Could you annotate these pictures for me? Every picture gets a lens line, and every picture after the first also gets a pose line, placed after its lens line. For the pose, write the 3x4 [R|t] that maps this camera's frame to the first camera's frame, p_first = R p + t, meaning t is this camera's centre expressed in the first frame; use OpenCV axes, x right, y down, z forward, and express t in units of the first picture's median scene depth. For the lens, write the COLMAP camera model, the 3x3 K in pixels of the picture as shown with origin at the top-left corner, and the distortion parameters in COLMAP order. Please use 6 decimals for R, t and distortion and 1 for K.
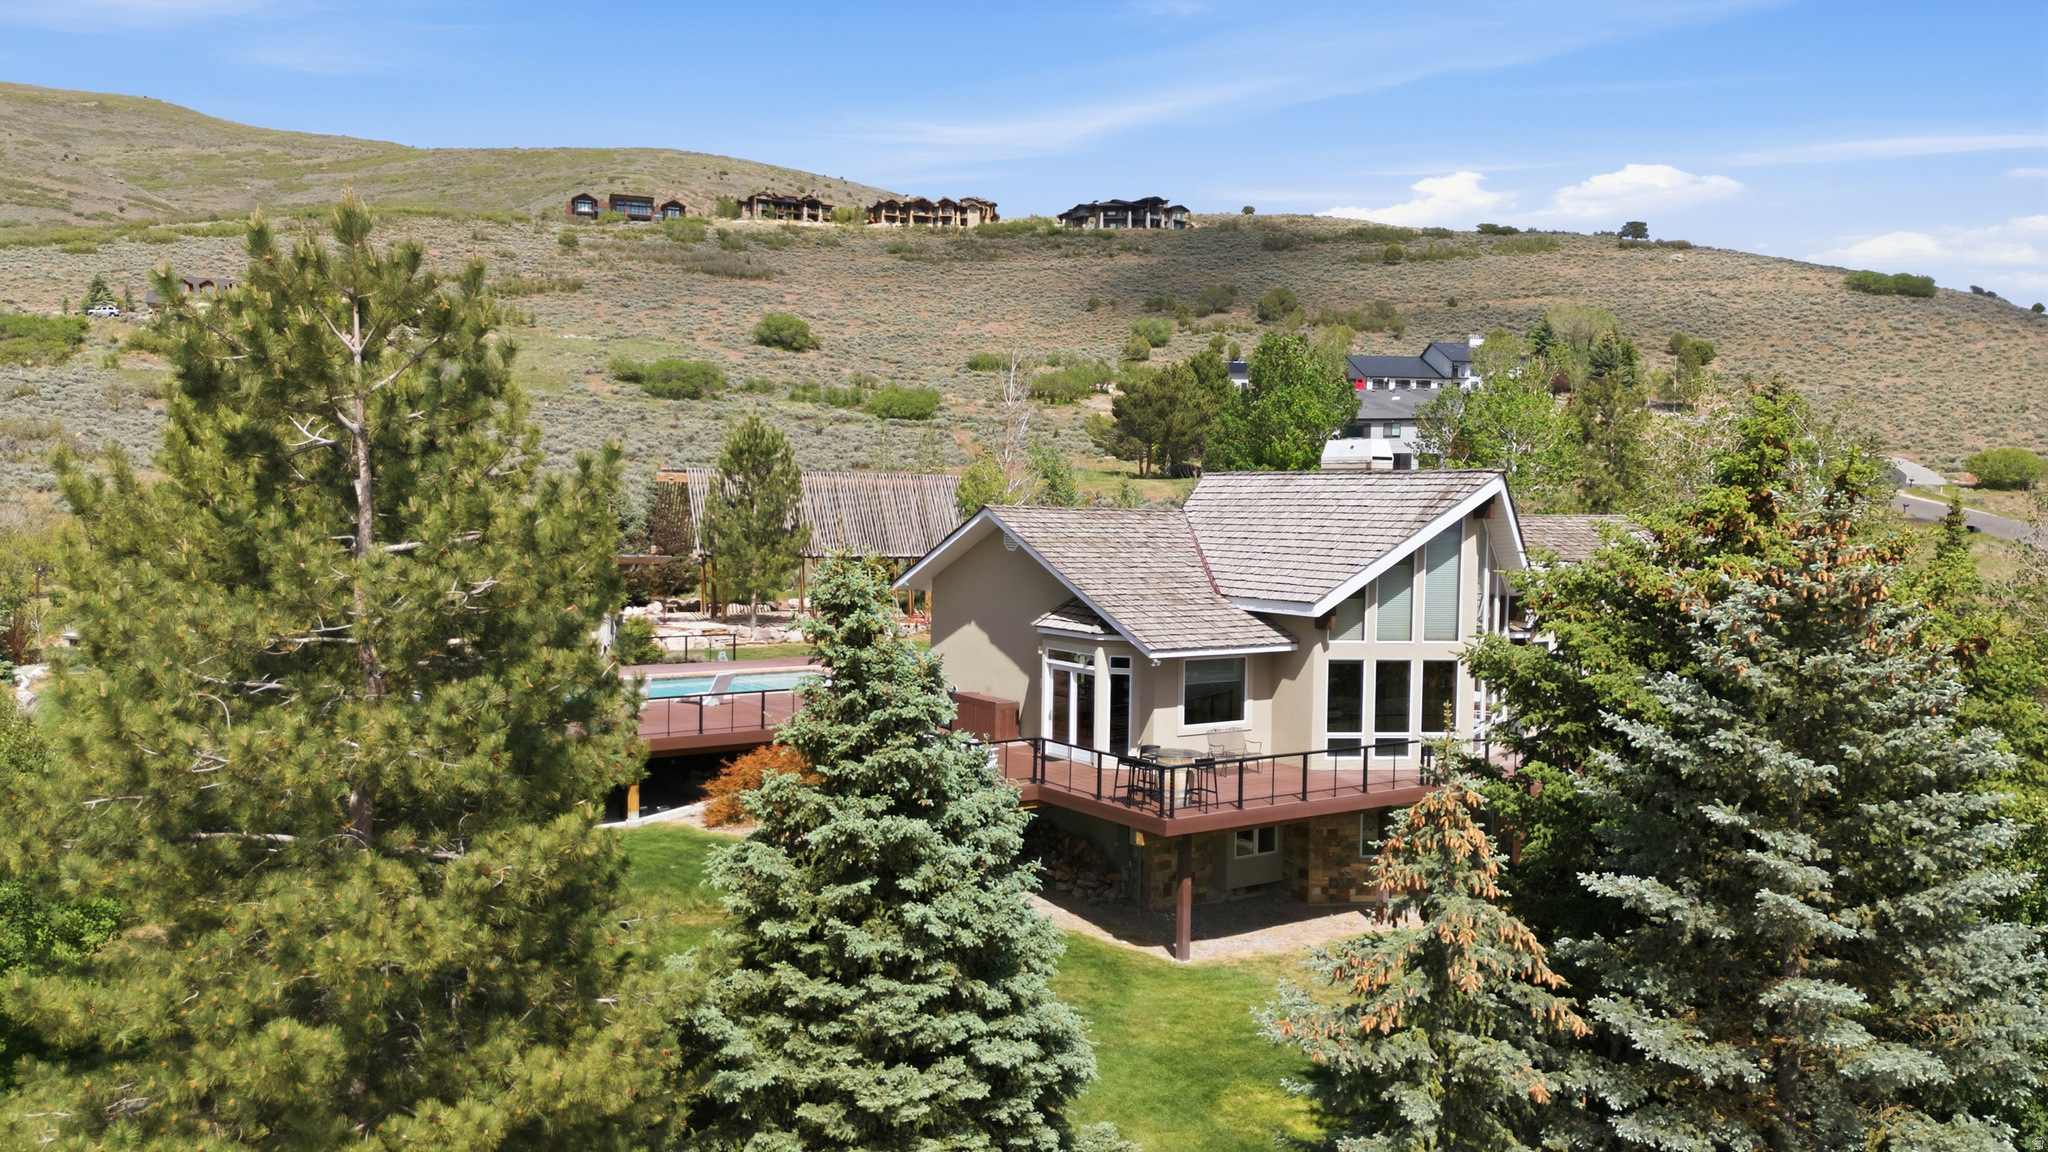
lens RADIAL K [[1507.6, 0, 1022.6], [0, 1507.6, 567.7], [0, 0, 1]] dist [0.067538, -0.058089]
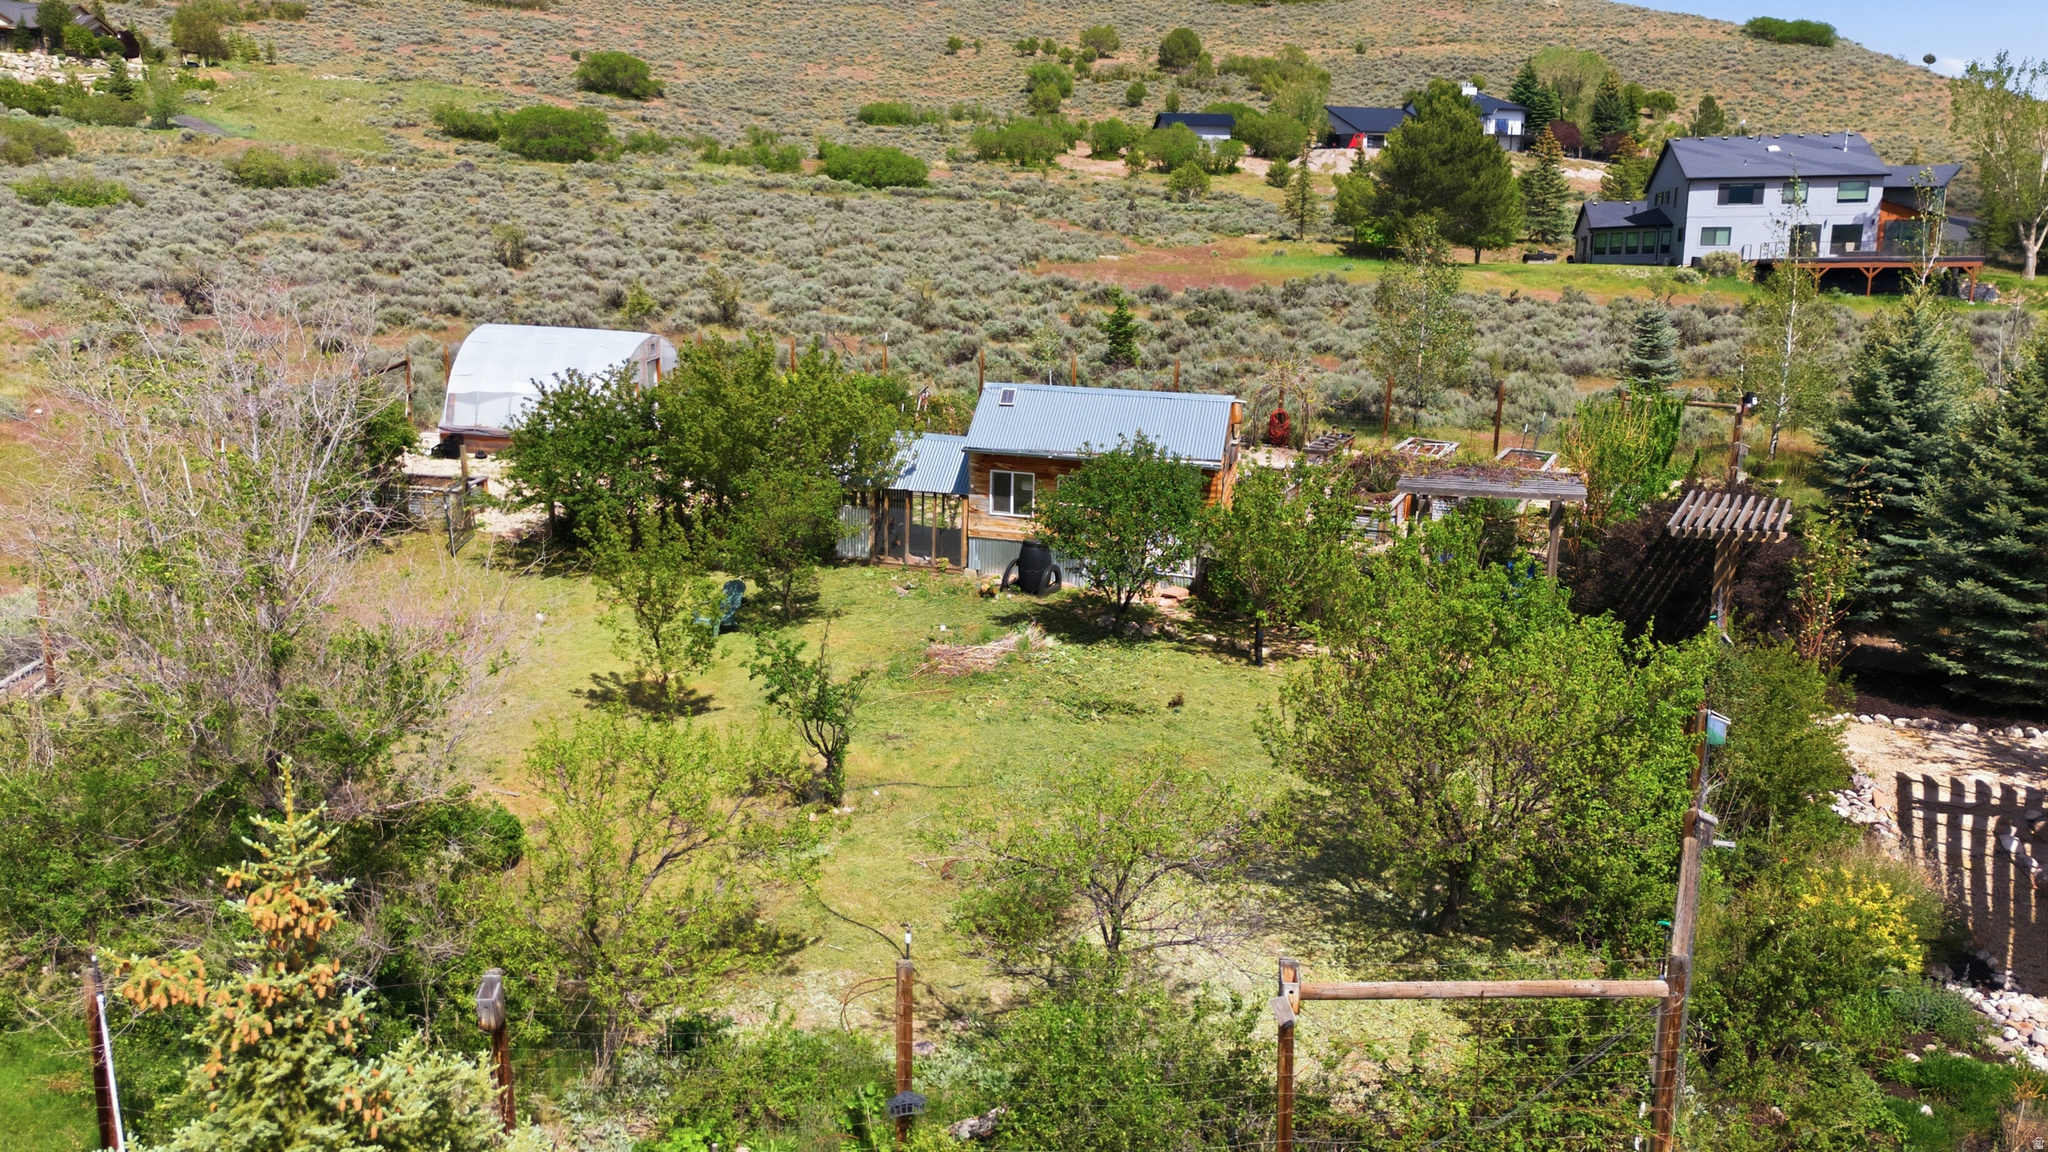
lens RADIAL K [[1507.6, 0, 1016.4], [0, 1507.6, 566.7], [0, 0, 1]] dist [0.067538, -0.058089]
pose [[0.978055, -0.058308, 0.200023, -0.149376], [0.028375, 0.988374, 0.149372, -0.017835], [-0.206407, -0.140418, 0.968338, 0.181907]]
